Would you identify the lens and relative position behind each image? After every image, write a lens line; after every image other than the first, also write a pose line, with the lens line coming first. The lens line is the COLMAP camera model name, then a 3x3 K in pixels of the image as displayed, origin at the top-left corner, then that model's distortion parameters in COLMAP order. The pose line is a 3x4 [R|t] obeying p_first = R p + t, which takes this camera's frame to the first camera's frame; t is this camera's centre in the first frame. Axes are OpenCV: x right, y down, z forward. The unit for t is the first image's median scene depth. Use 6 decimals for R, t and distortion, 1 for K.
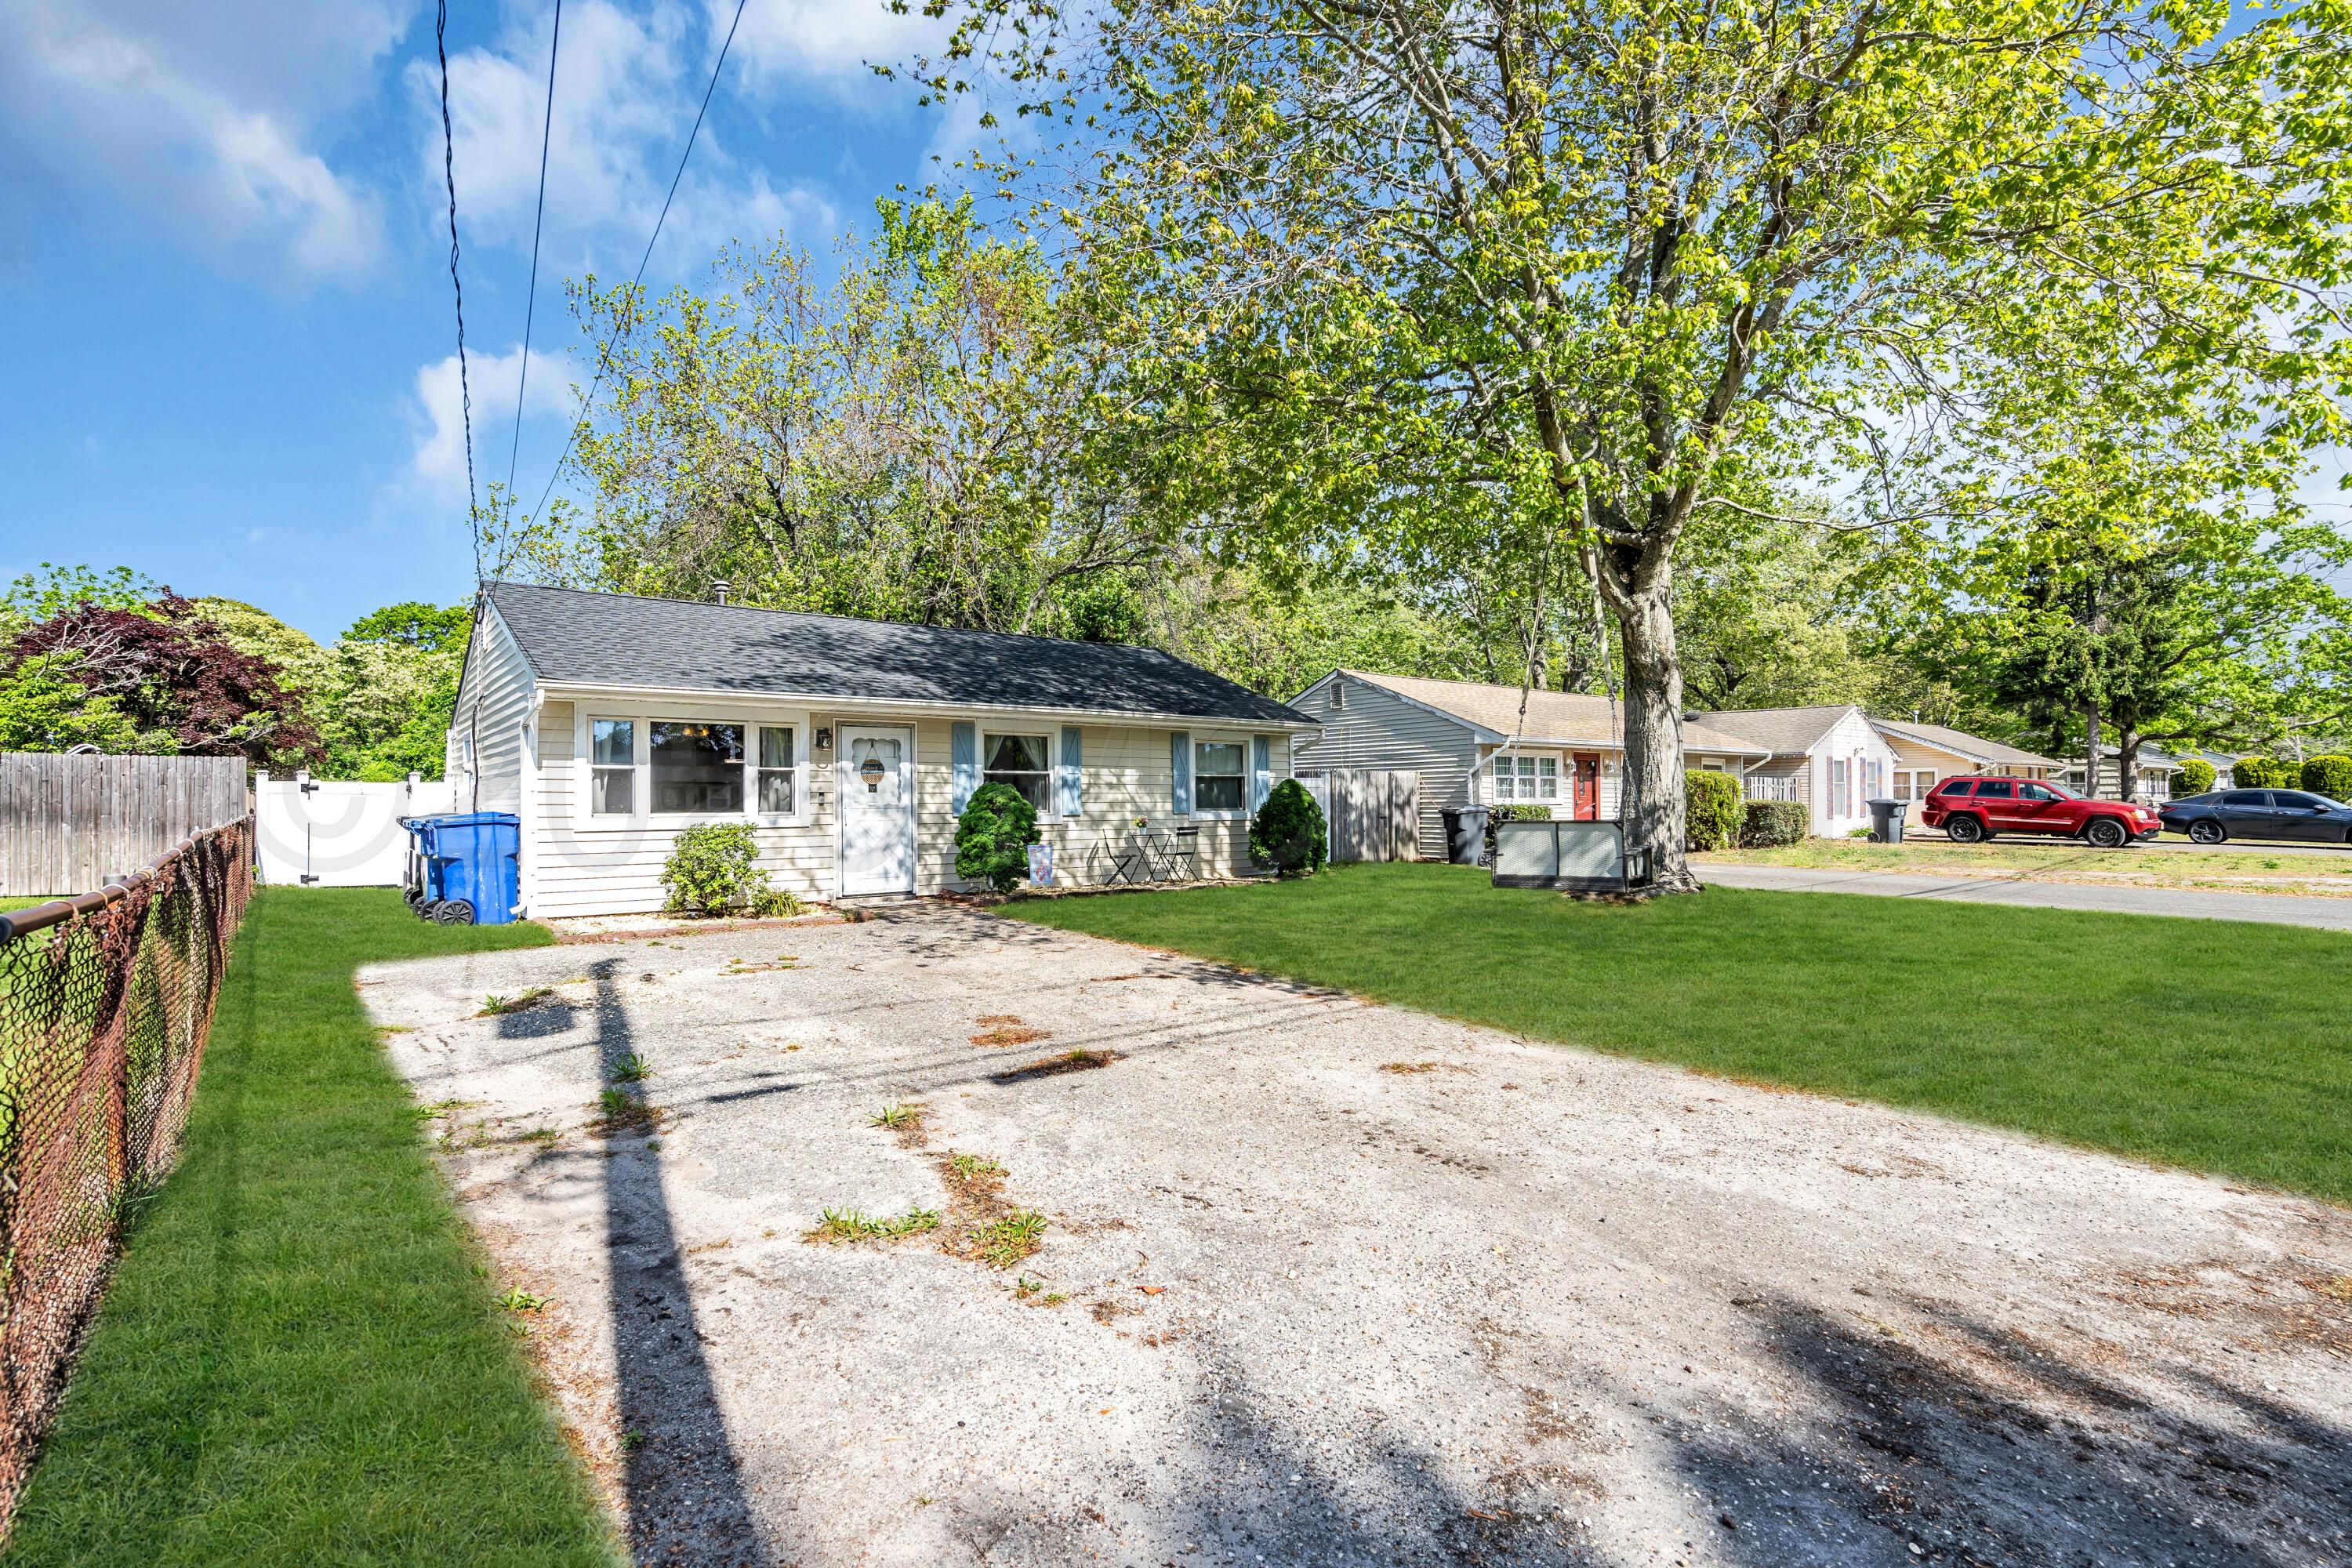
lens RADIAL K [[1068.8, 0, 1176.0], [0, 1068.8, 750.2], [0, 0, 1]] dist [-0.001326, -0.000015]
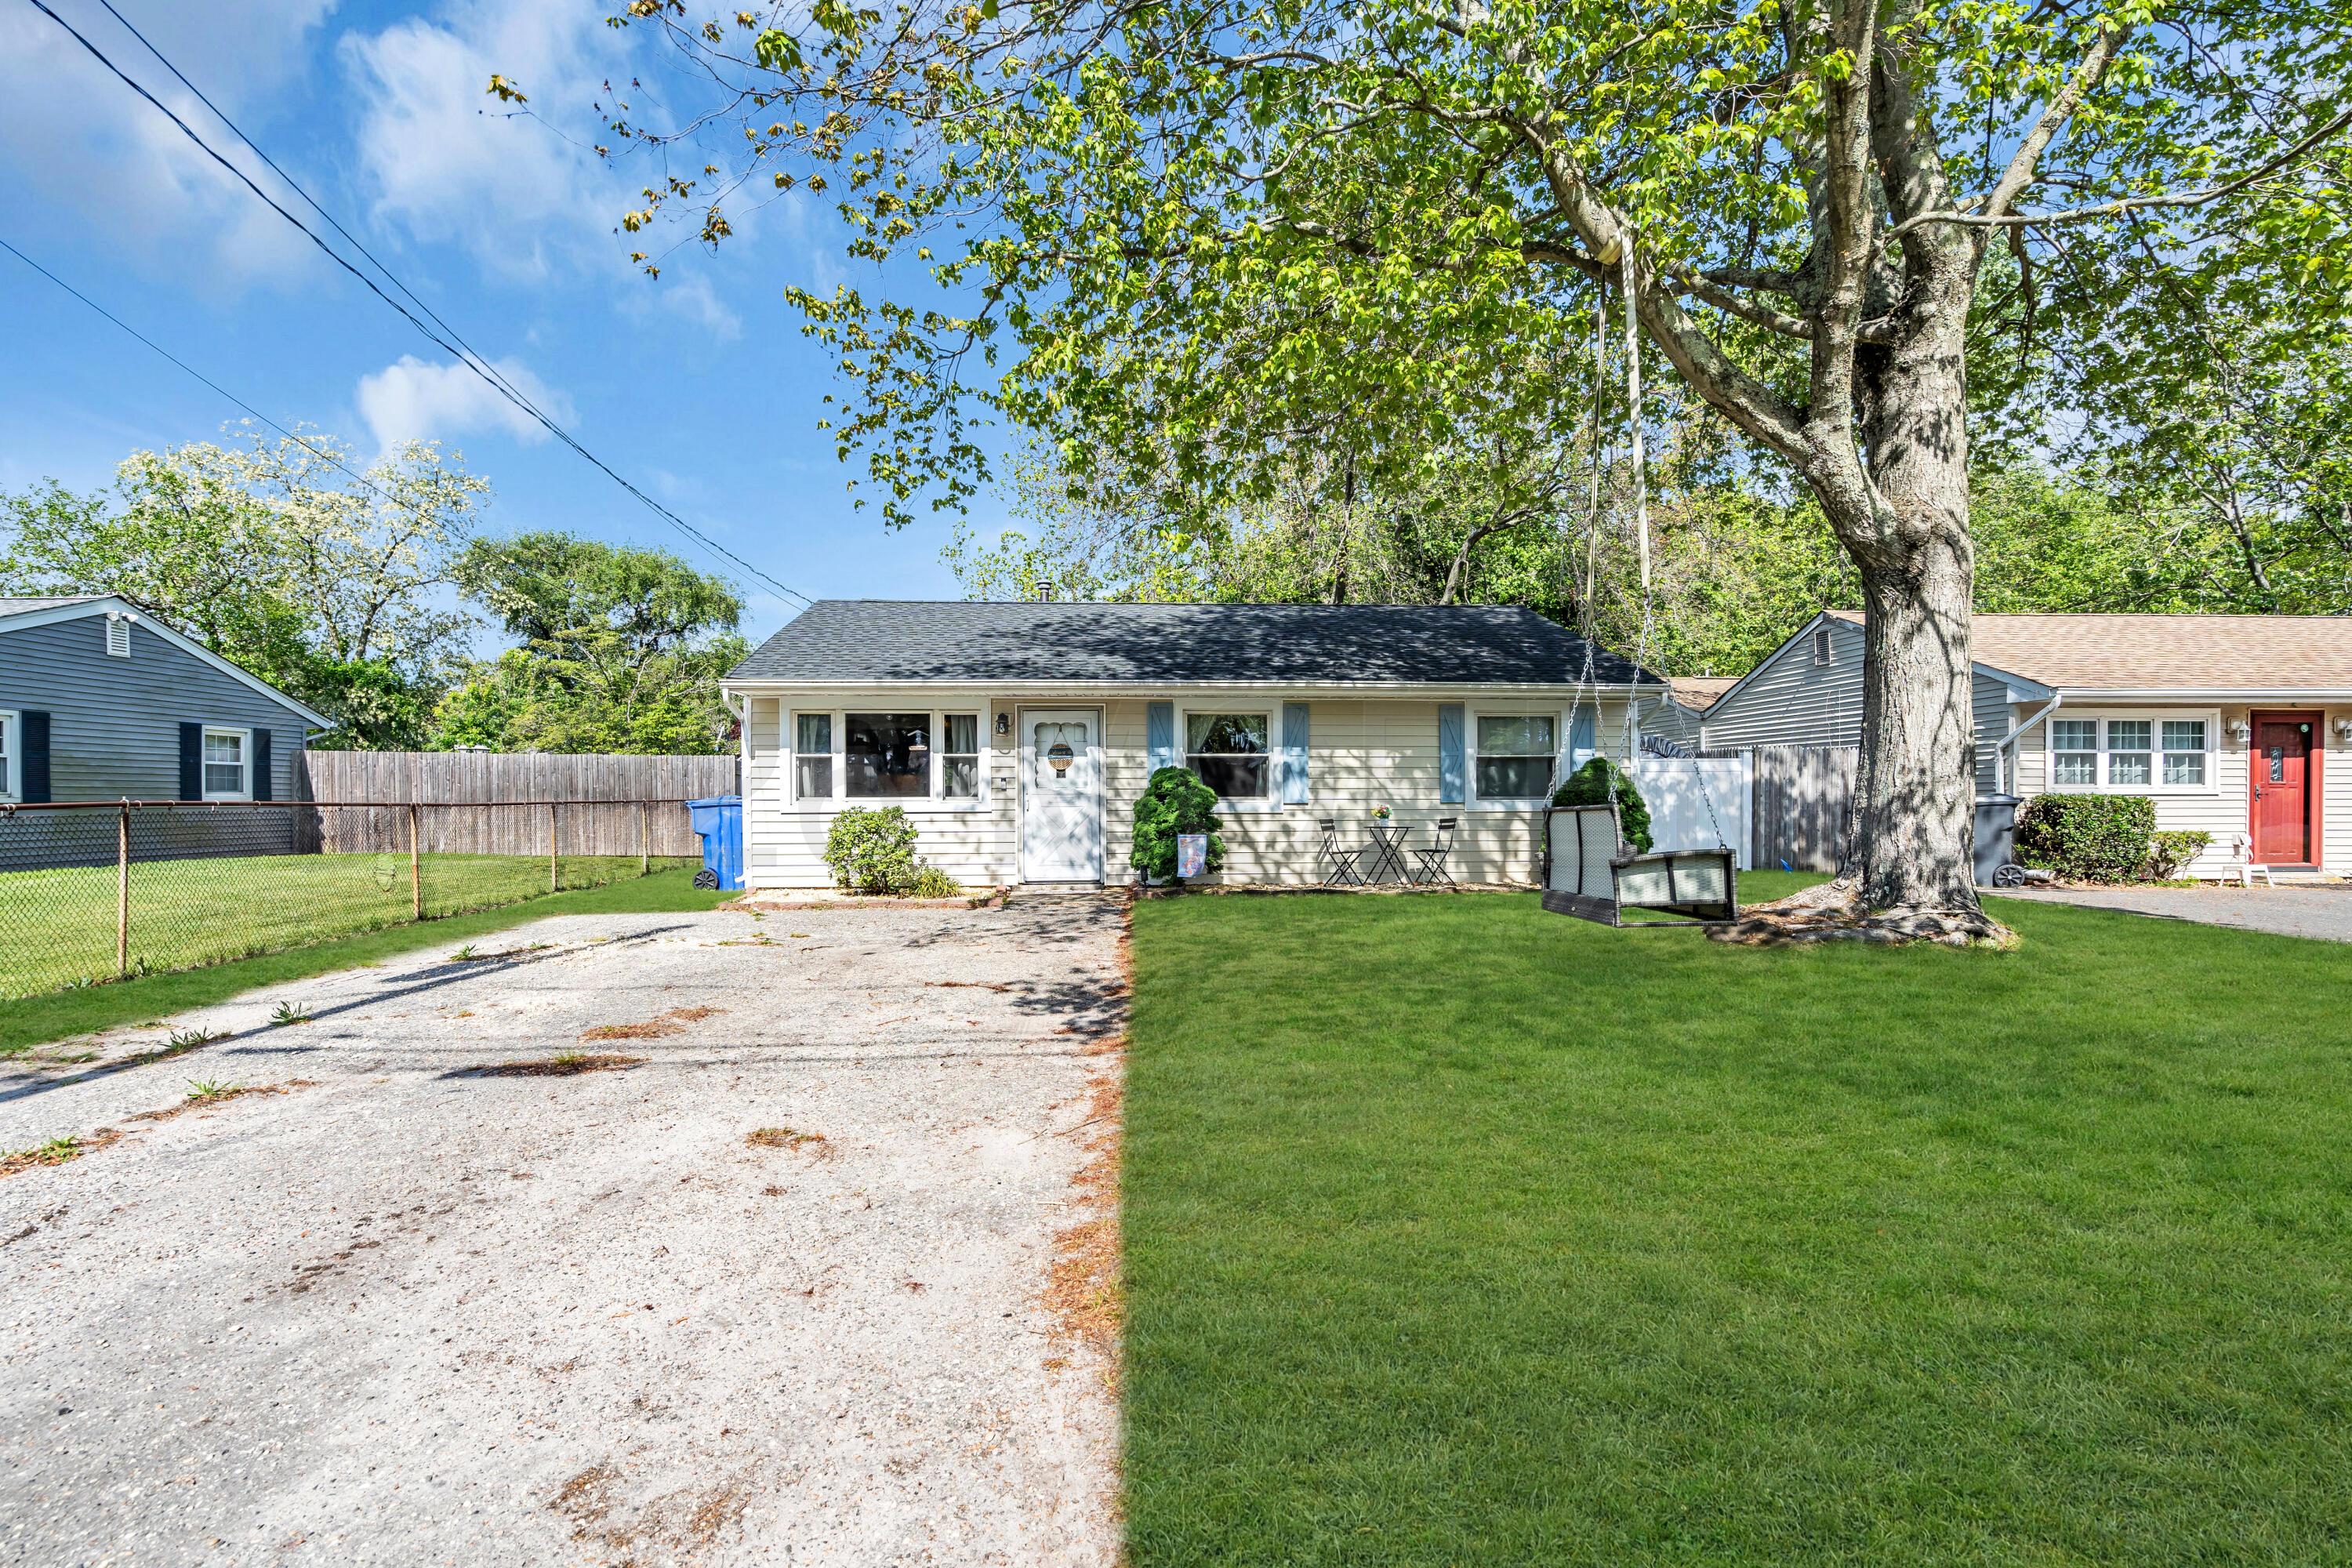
lens RADIAL K [[1089.7, 0, 1176.0], [0, 1089.7, 784.0], [0, 0, 1]] dist [0.001861, 0.000794]
pose [[0.828115, -0.003717, -0.560546, 0.365883], [0.024124, 0.999288, 0.029014, 0.018767], [0.560039, -0.037550, 0.827615, 0.237019]]
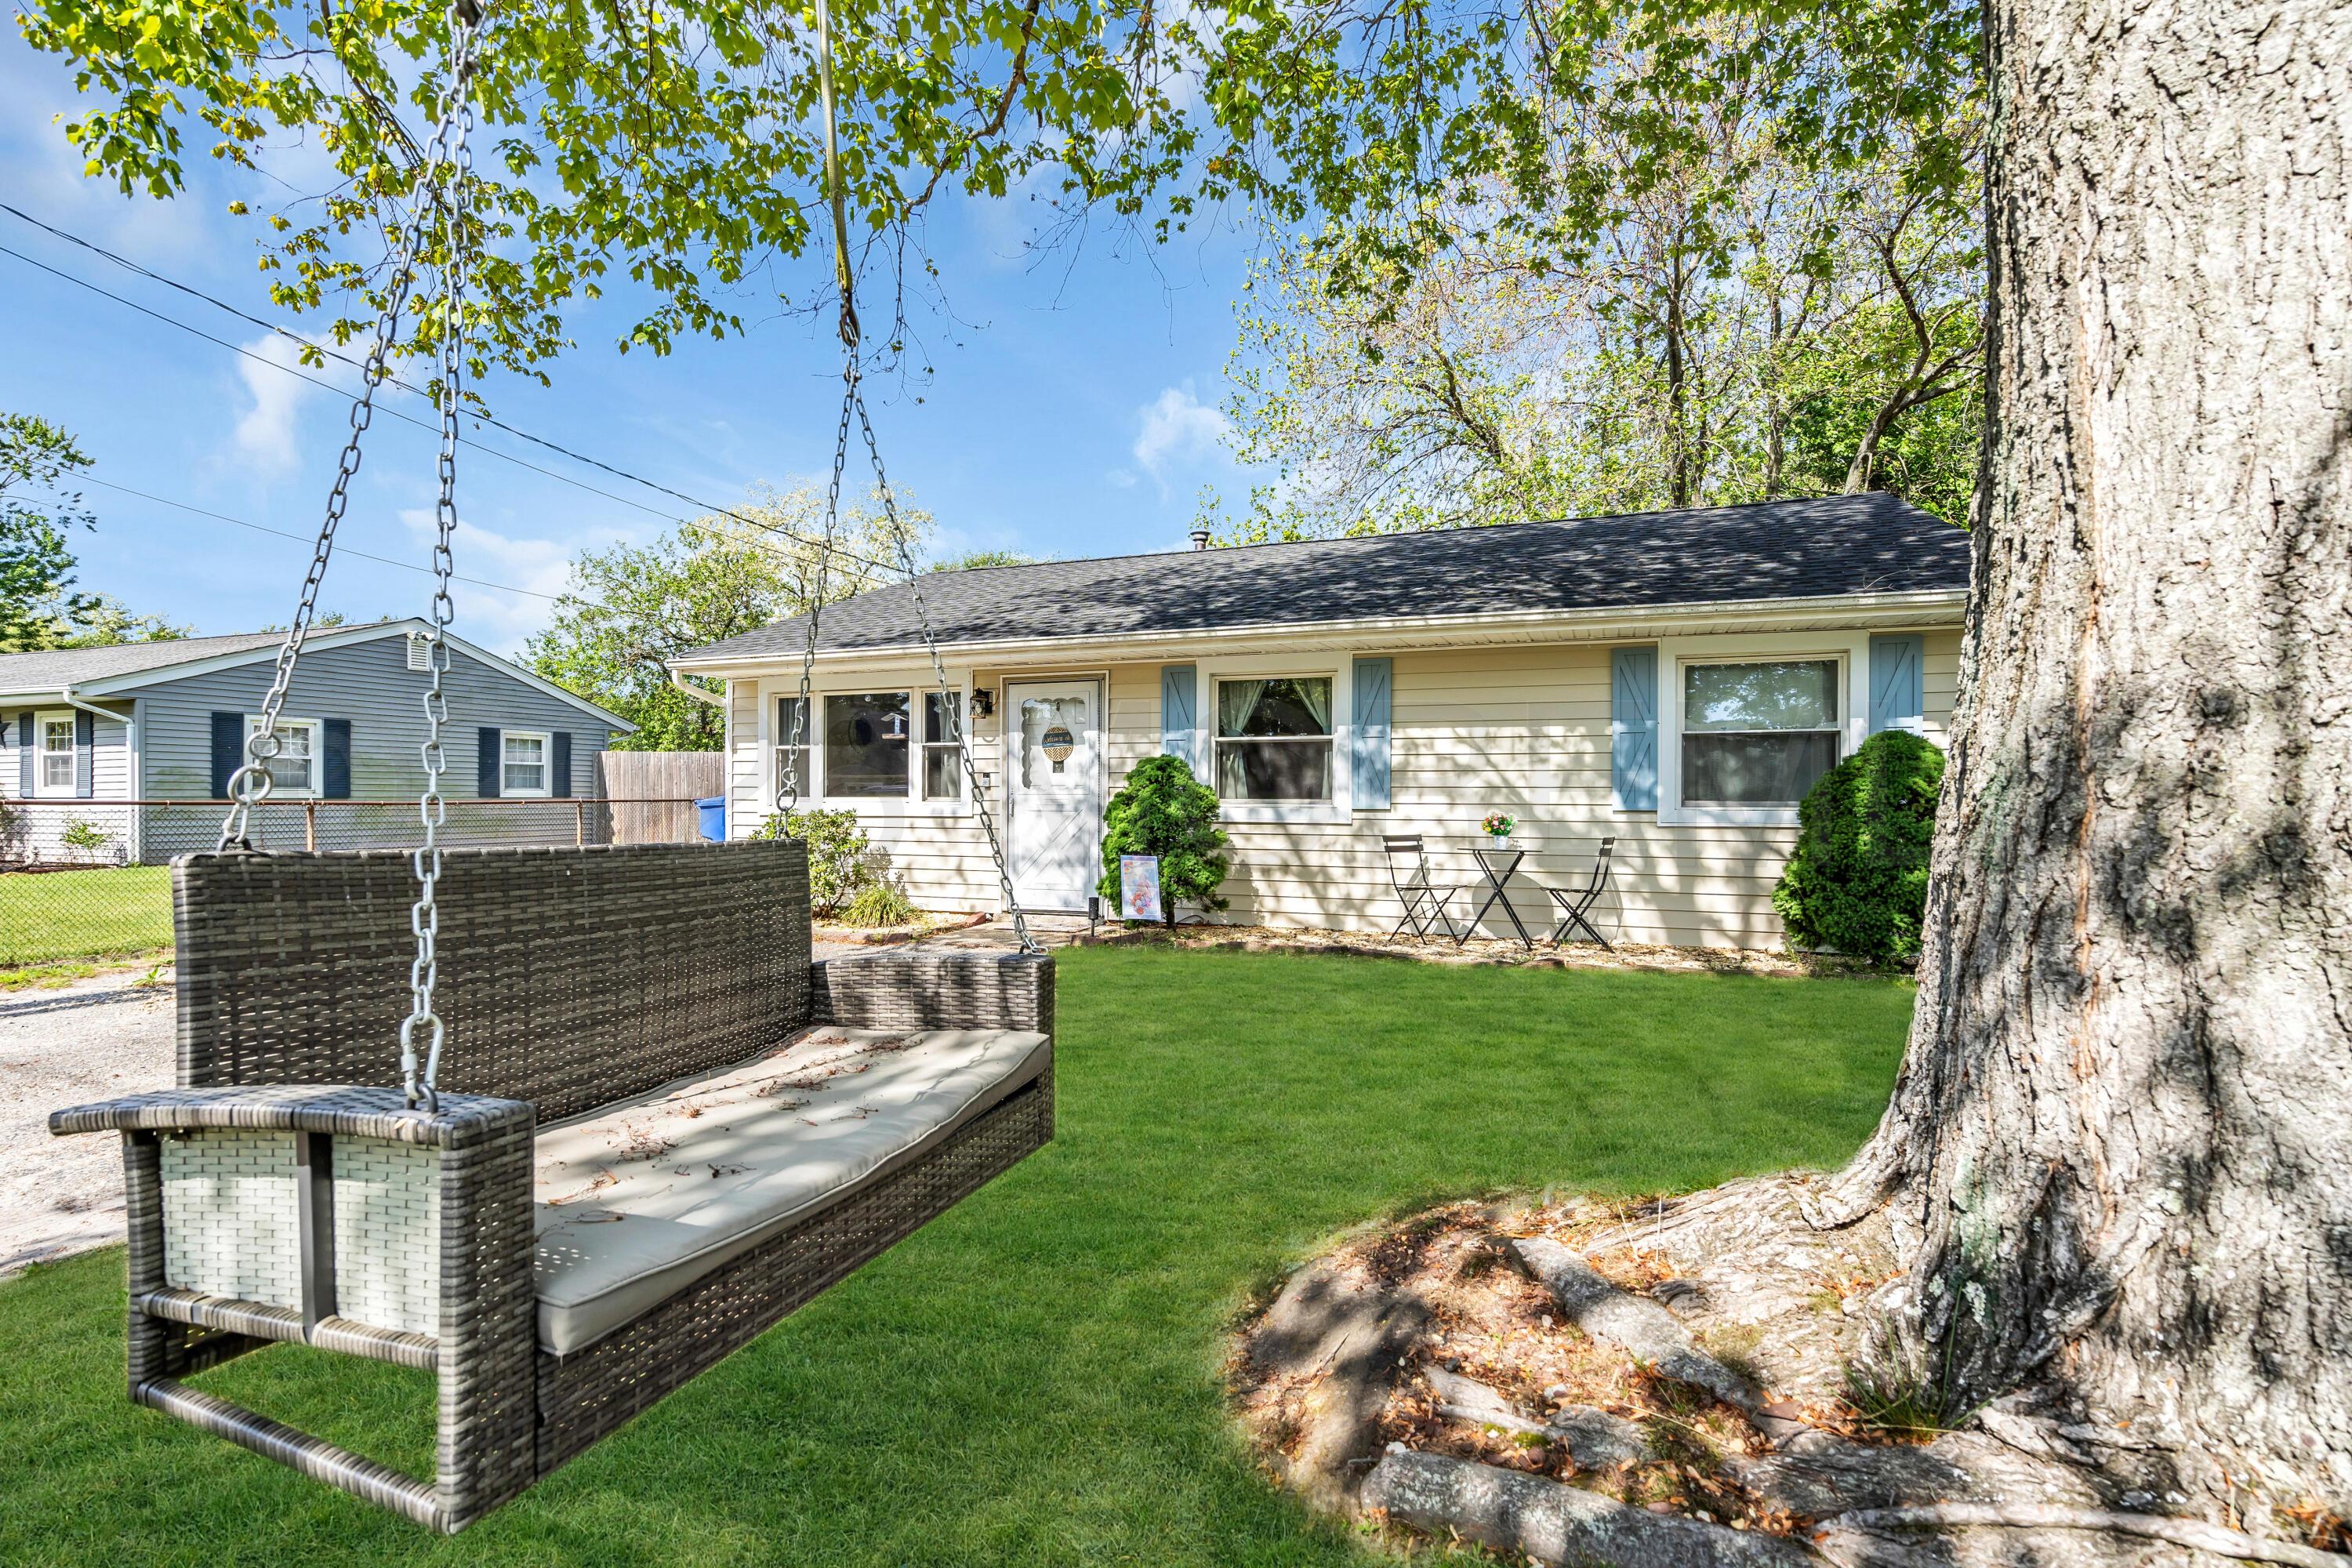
lens RADIAL K [[1089.7, 0, 1176.0], [0, 1089.7, 784.0], [0, 0, 1]] dist [0.001861, 0.000794]
pose [[0.518729, -0.001761, -0.854937, 0.397772], [0.035969, 0.999157, 0.019766, 0.035680], [0.854182, -0.041005, 0.518356, 0.692179]]
